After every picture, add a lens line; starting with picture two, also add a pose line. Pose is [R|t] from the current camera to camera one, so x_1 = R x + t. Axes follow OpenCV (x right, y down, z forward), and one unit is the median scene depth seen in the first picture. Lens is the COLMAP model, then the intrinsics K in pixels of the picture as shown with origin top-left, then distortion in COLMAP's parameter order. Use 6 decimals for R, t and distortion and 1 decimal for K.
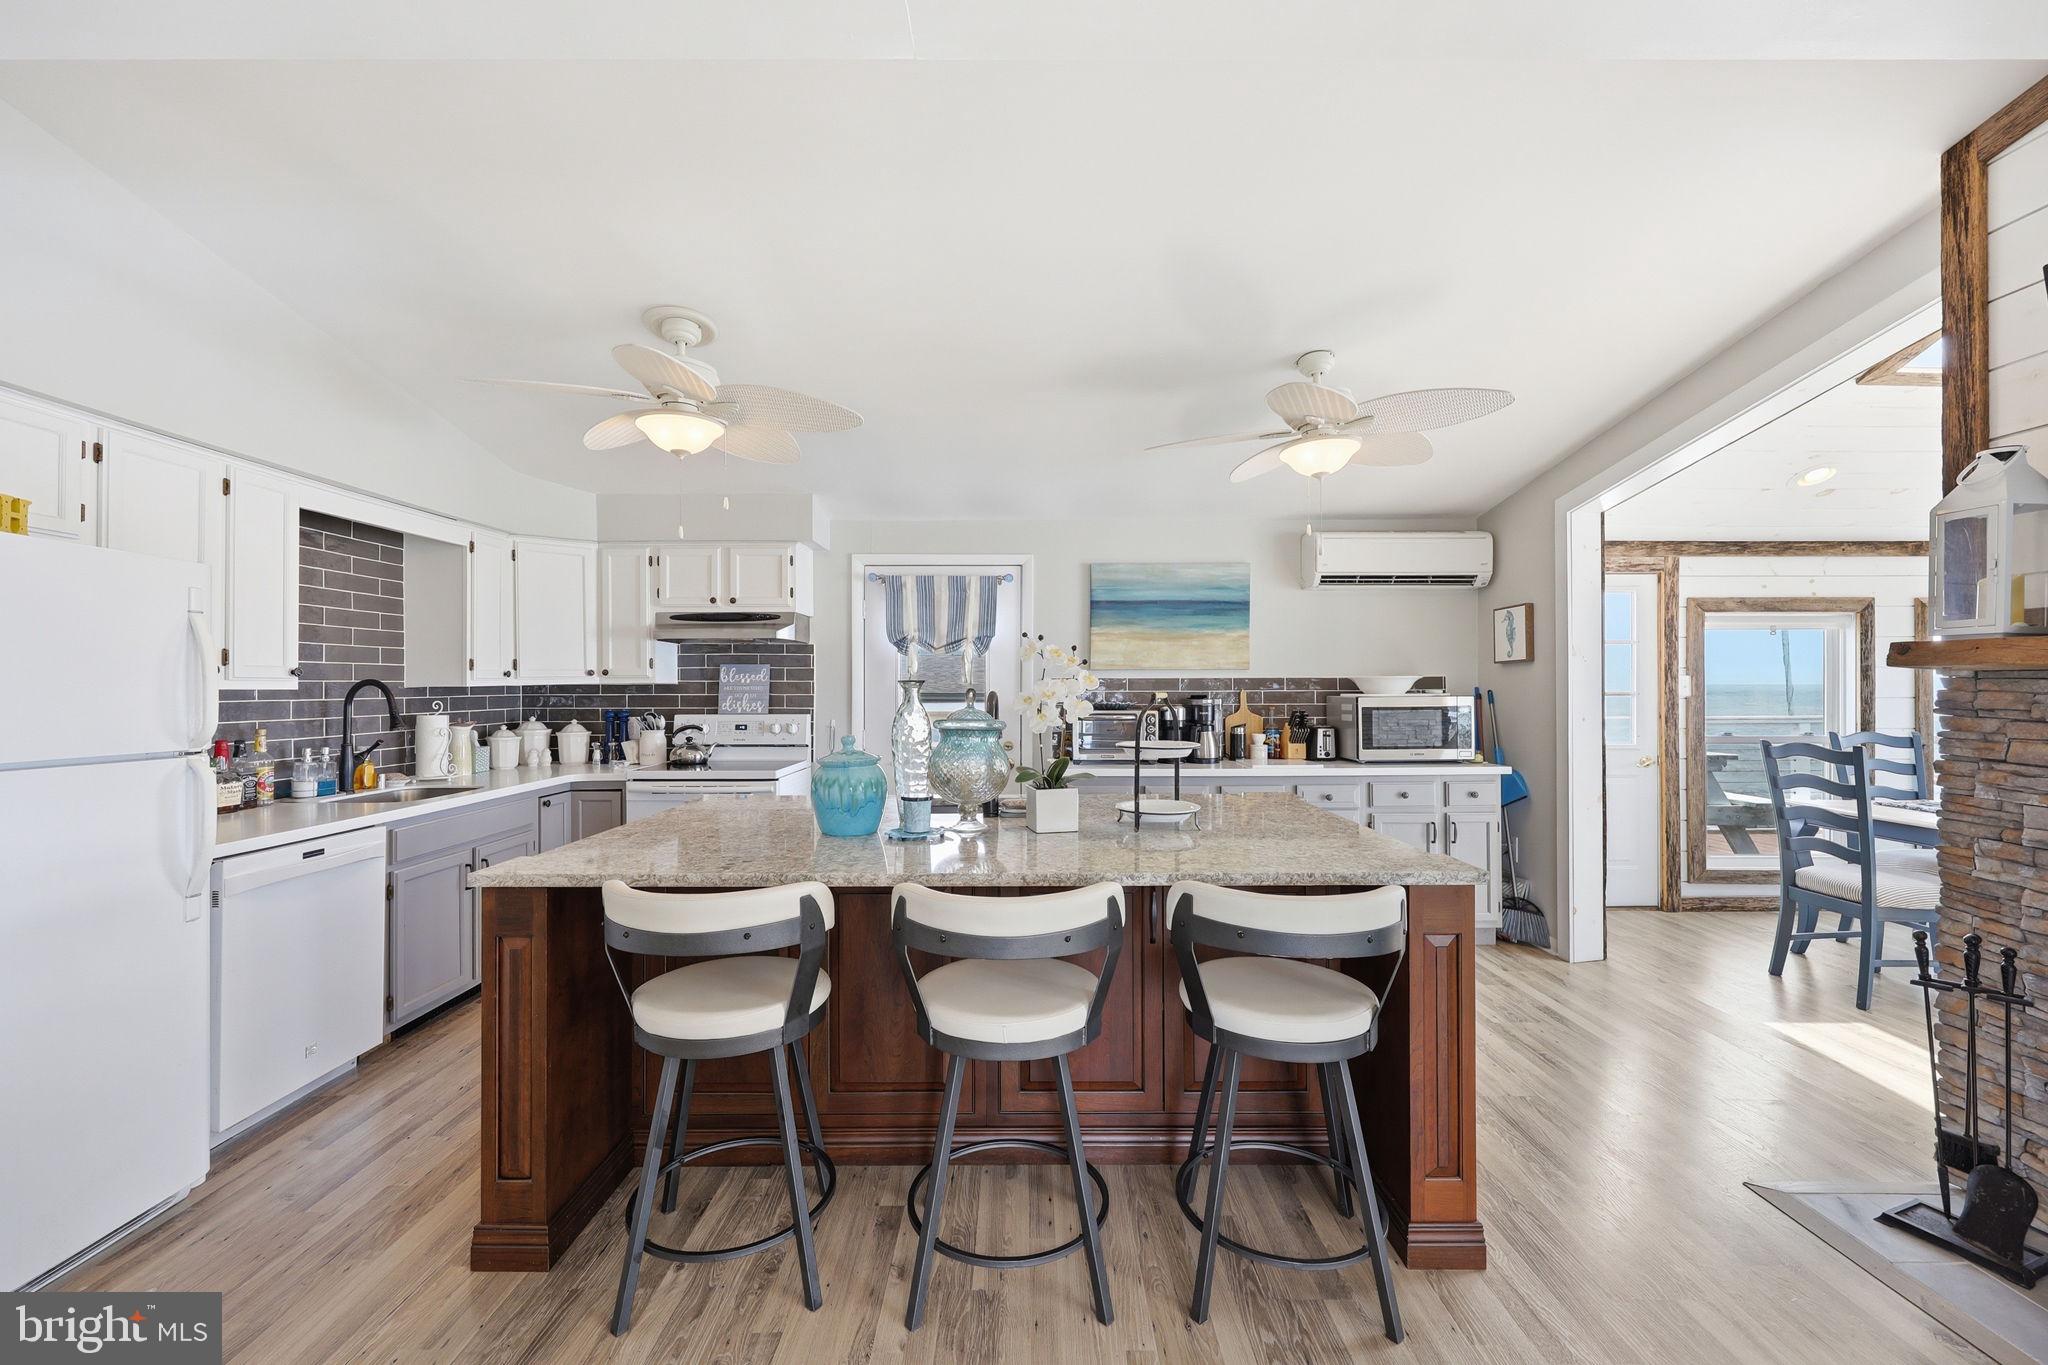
lens RADIAL K [[842.0, 0, 1021.1], [0, 842.0, 683.4], [0, 0, 1]] dist [0.003192, -0.000303]
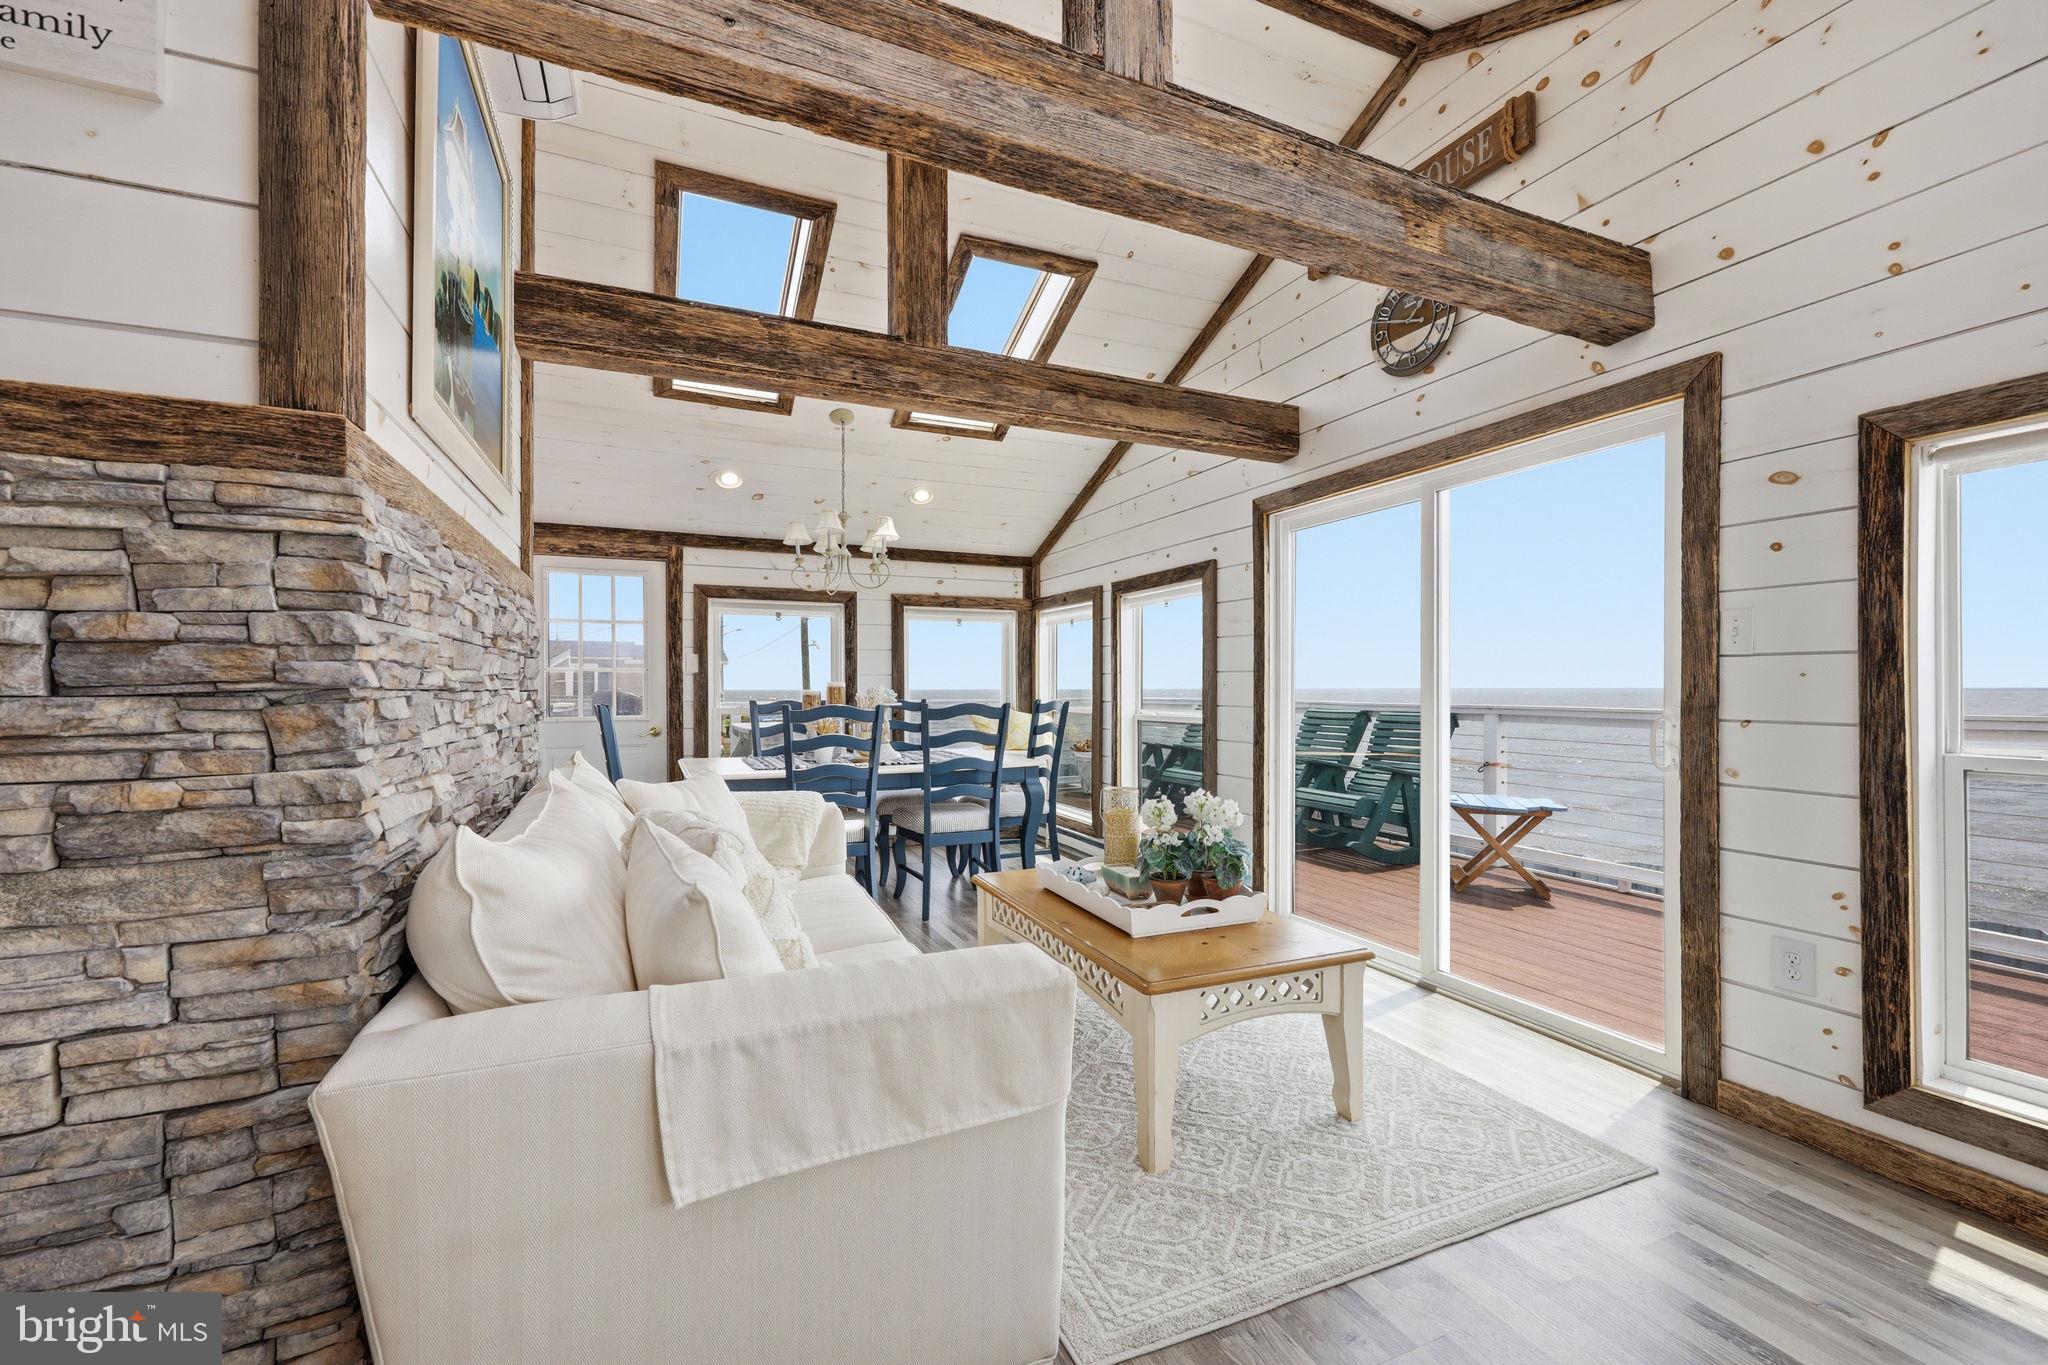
lens RADIAL K [[842.0, 0, 1022.0], [0, 842.0, 684.4], [0, 0, 1]] dist [0.003192, -0.000303]
pose [[0.917550, 0.004867, 0.397590, 0.827491], [-0.004019, 0.999988, -0.002967, 0.036755], [-0.397600, 0.001124, 0.917558, -0.222618]]
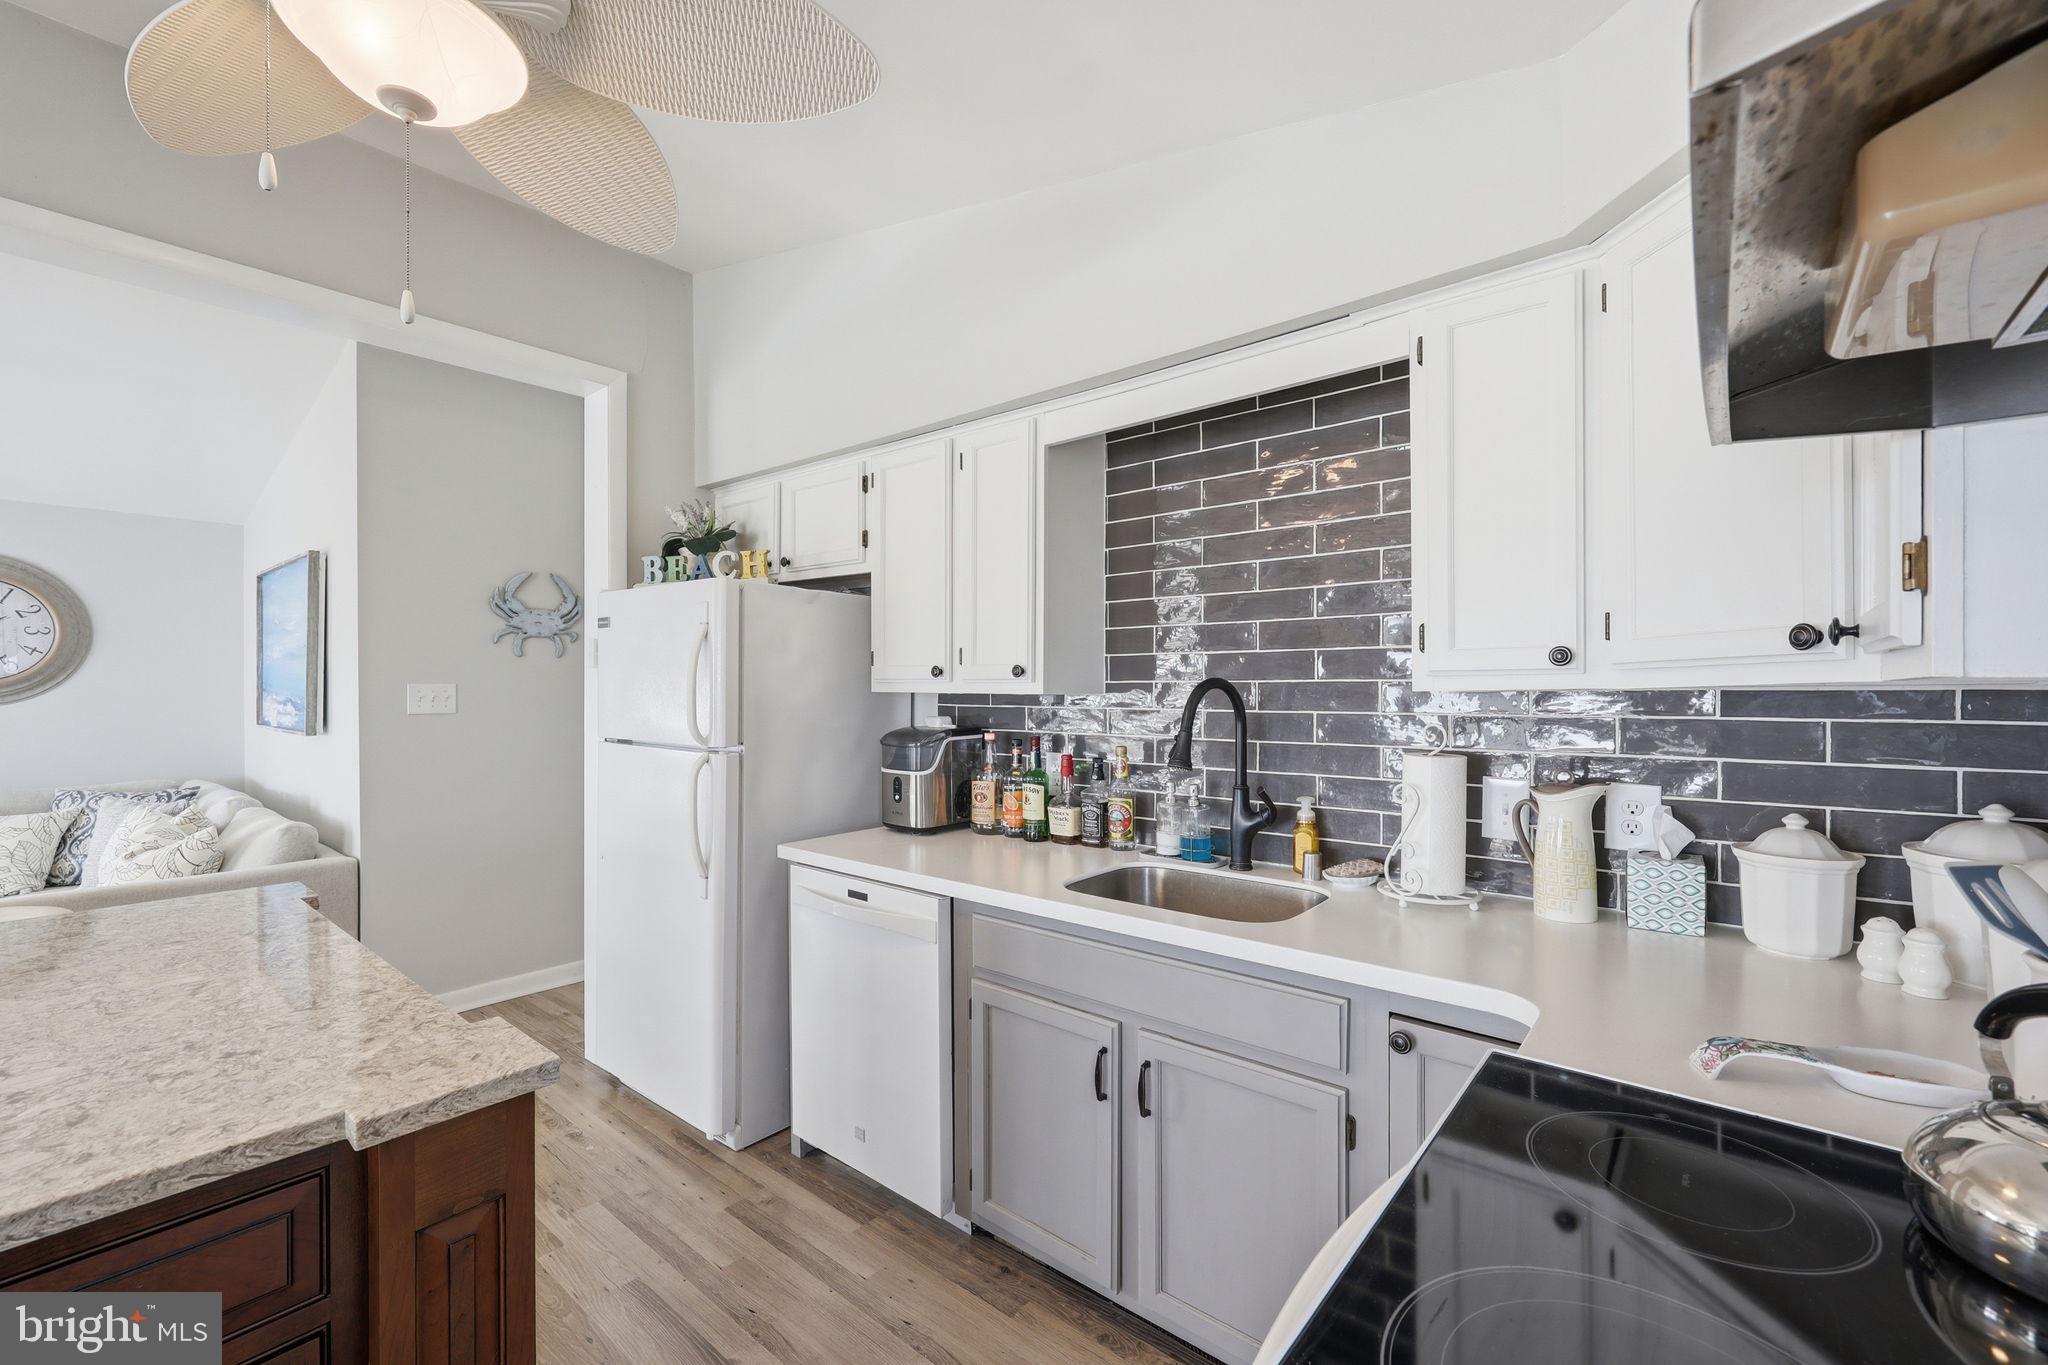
lens RADIAL K [[842.0, 0, 1017.8], [0, 842.0, 696.7], [0, 0, 1]] dist [0.003192, -0.000303]
pose [[-0.642365, 0.012821, -0.766291, -0.192842], [0.005285, 0.999910, 0.012300, 0.000144], [0.766380, 0.003851, -0.642375, 1.014916]]
